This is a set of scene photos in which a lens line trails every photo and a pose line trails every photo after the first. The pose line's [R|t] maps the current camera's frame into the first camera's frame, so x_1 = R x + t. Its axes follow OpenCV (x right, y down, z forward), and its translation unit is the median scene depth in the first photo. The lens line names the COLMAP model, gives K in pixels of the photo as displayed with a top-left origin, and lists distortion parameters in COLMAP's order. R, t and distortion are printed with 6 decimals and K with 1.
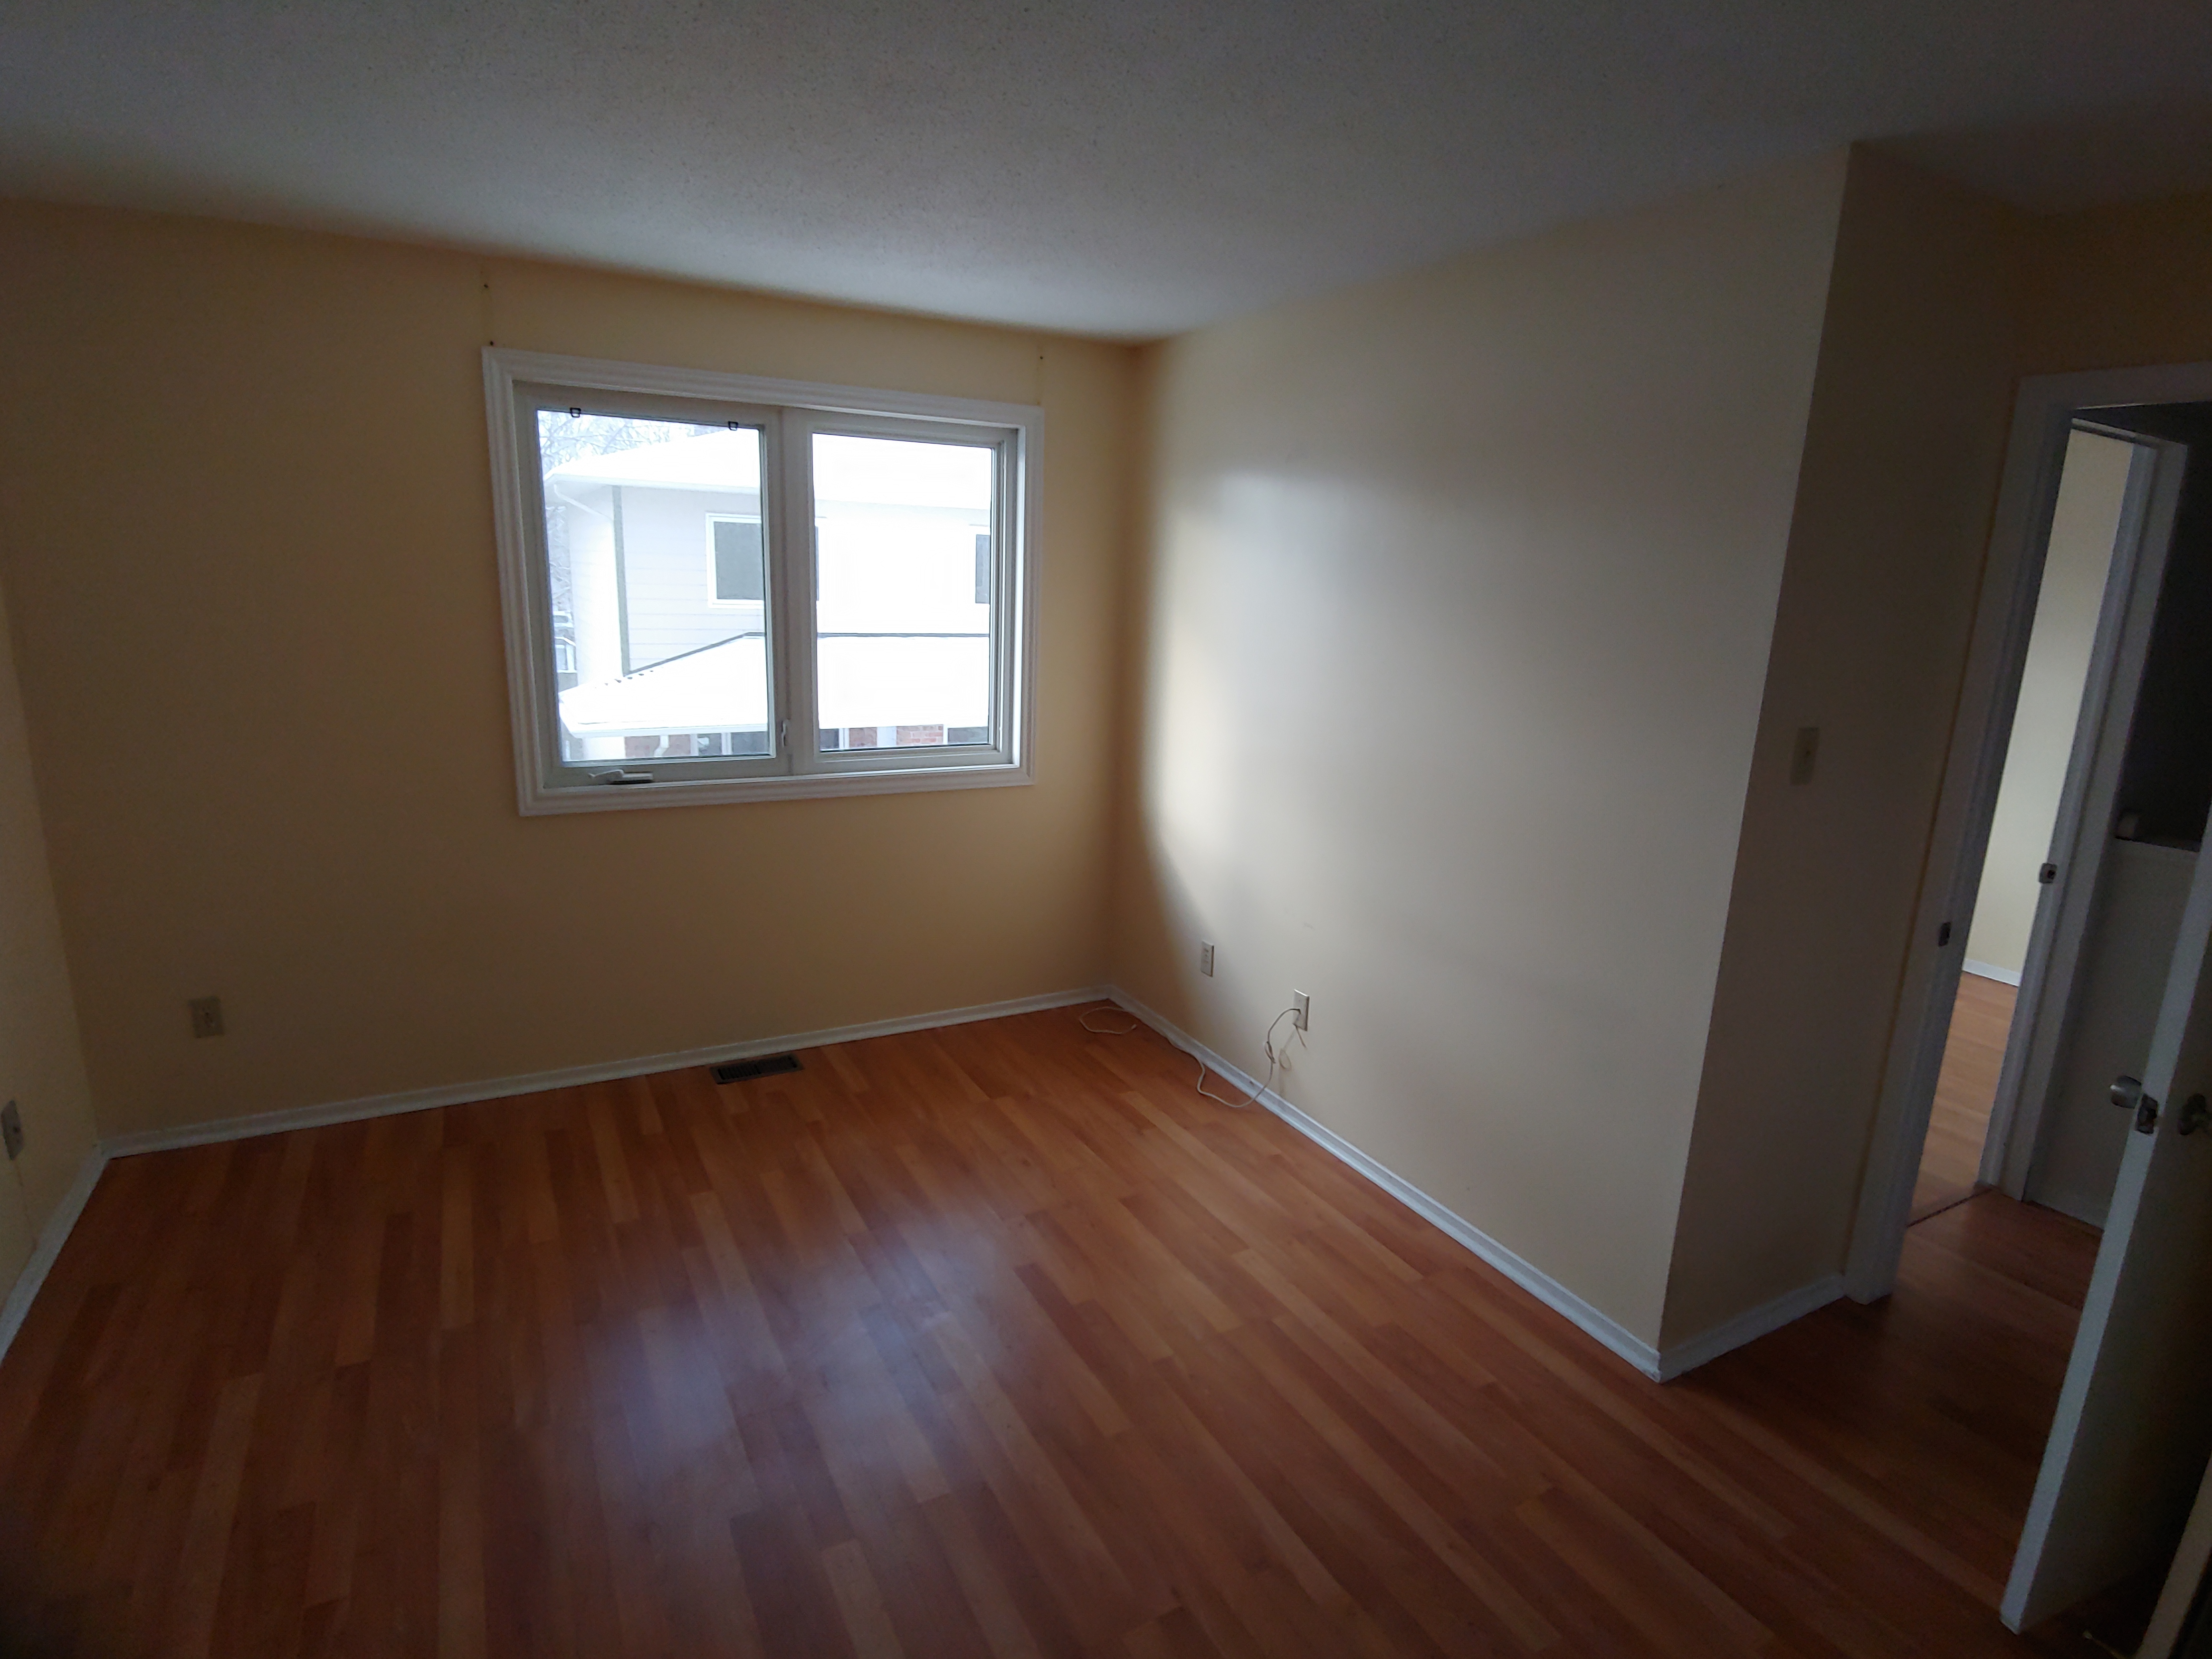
lens RADIAL K [[1165.9, 0, 1089.4], [0, 1165.9, 826.3], [0, 0, 1]] dist [-0.000345, -0.003485]
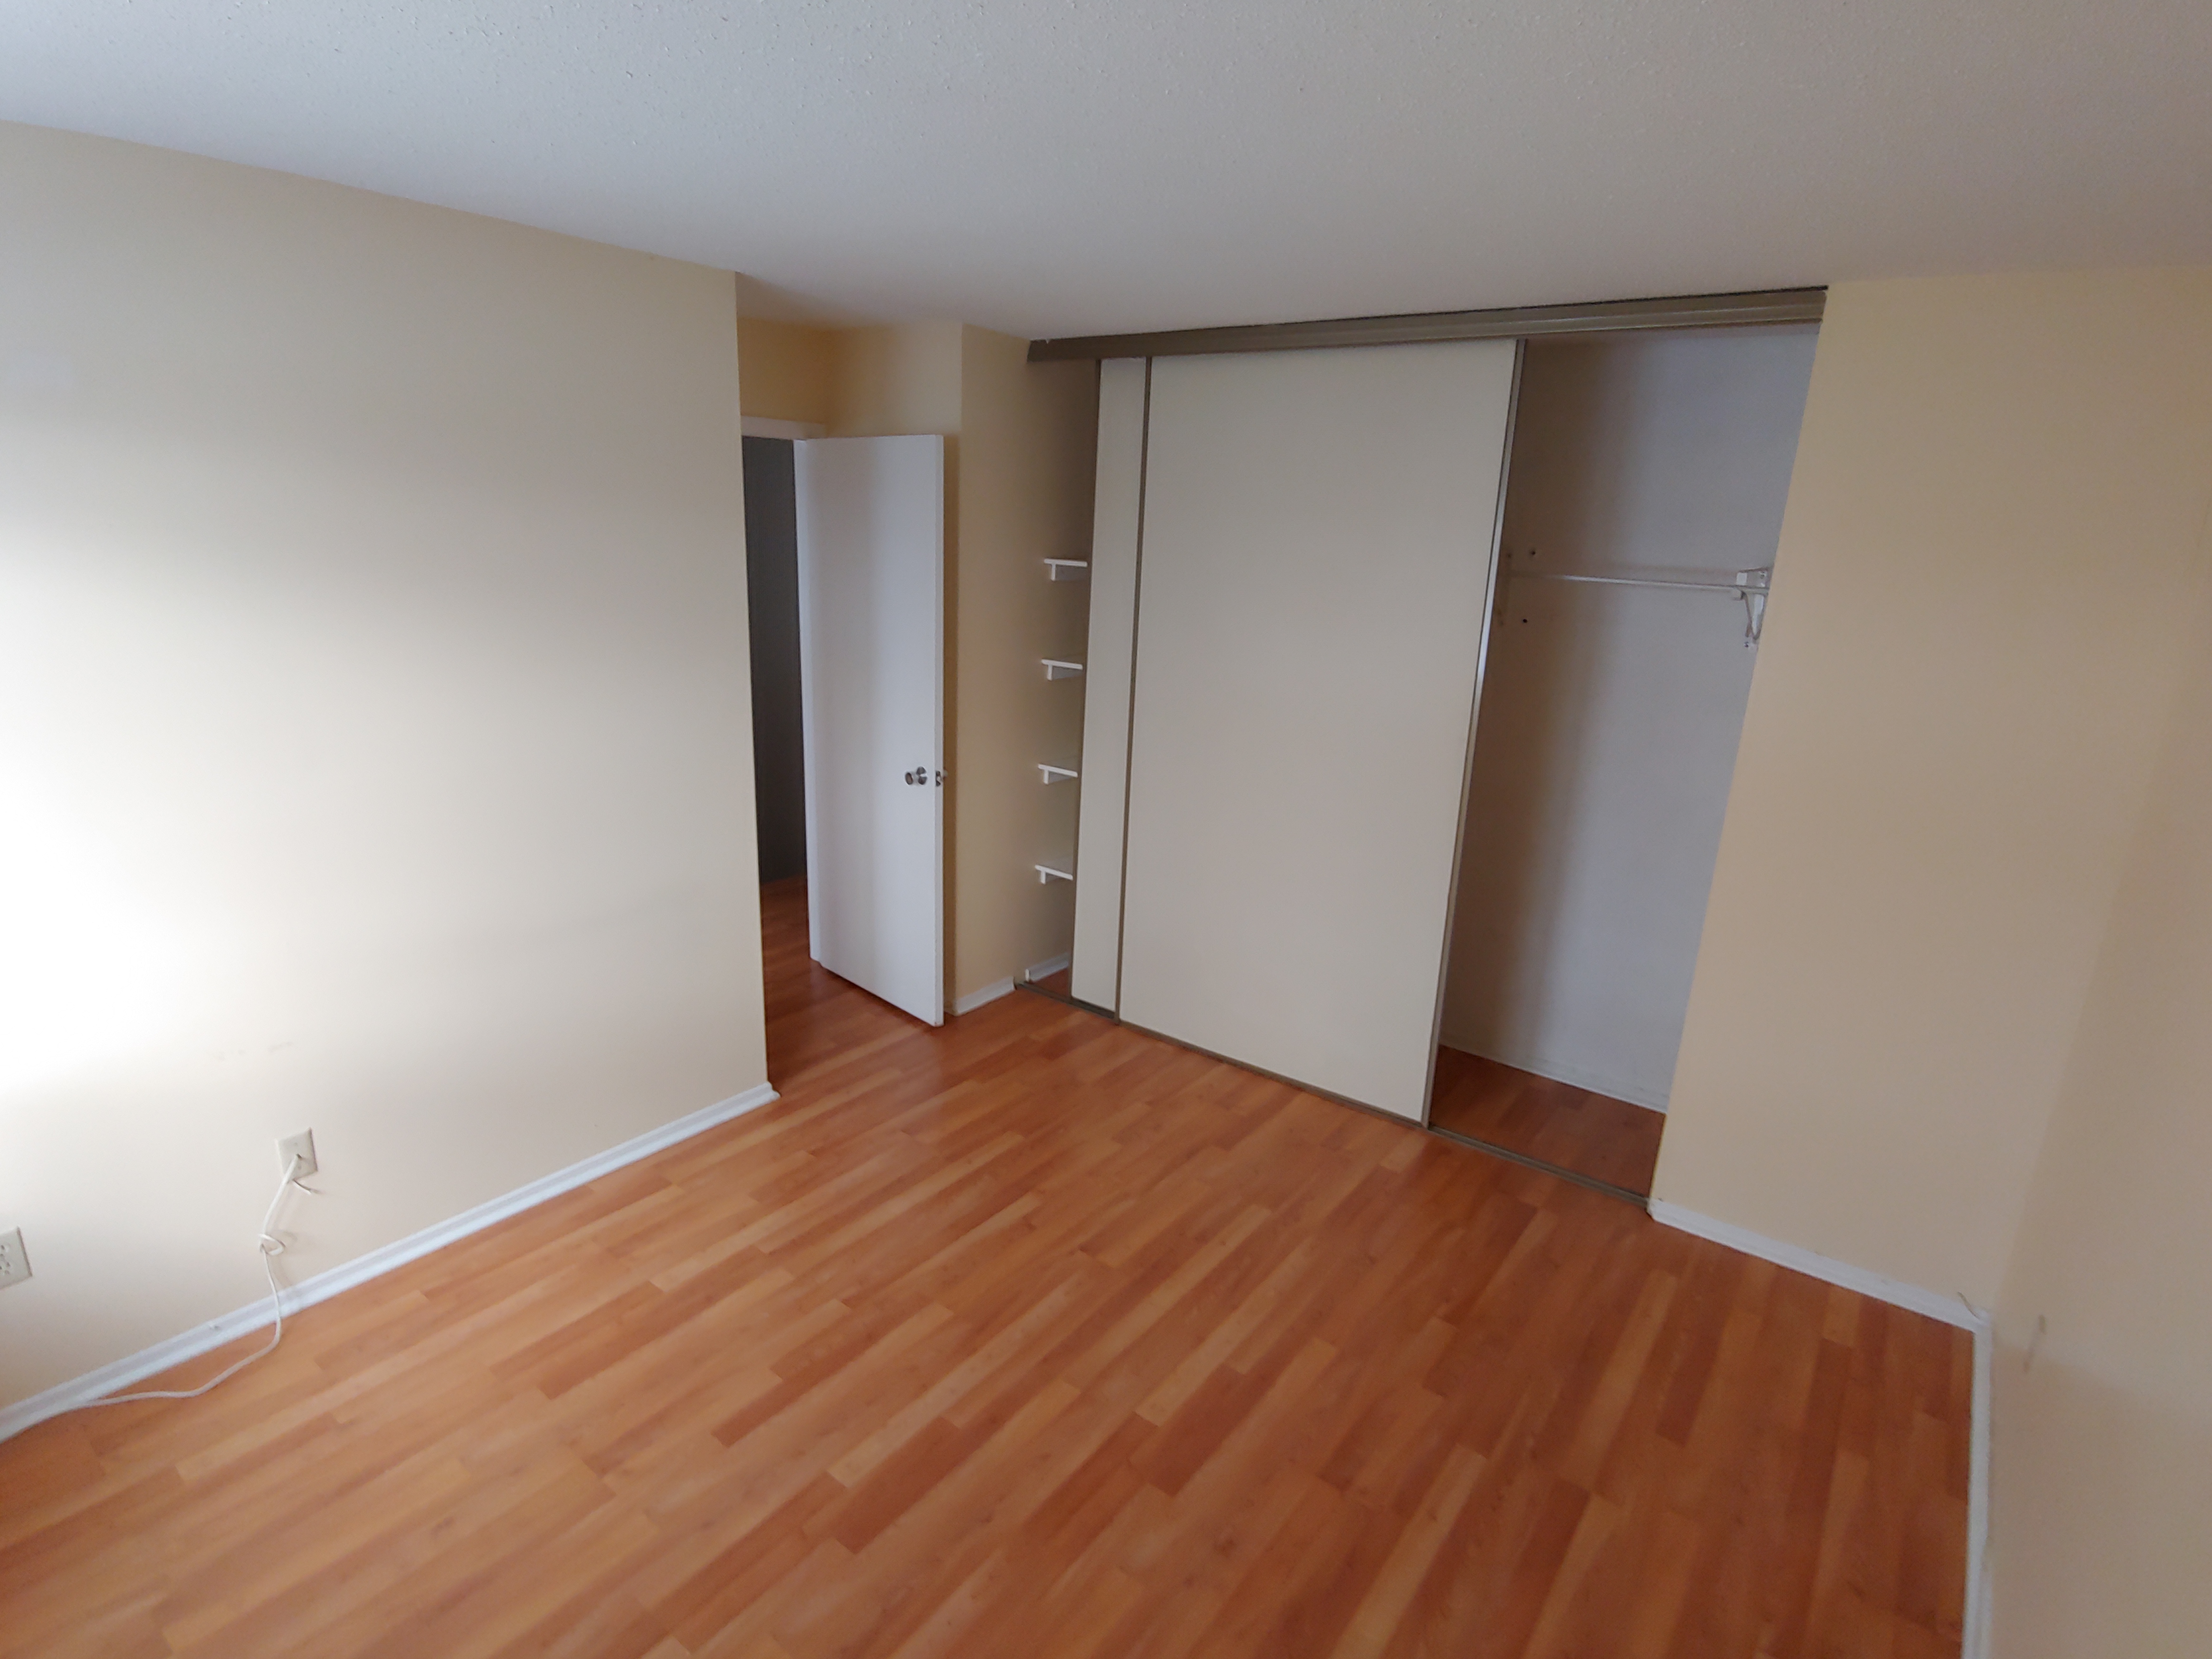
lens RADIAL K [[1165.9, 0, 1099.3], [0, 1165.9, 831.6], [0, 0, 1]] dist [-0.000345, -0.003485]
pose [[-0.418189, -0.288385, 0.861367, -0.717712], [0.150477, 0.913170, 0.378784, -0.275549], [-0.895810, 0.288019, -0.338482, 0.864989]]
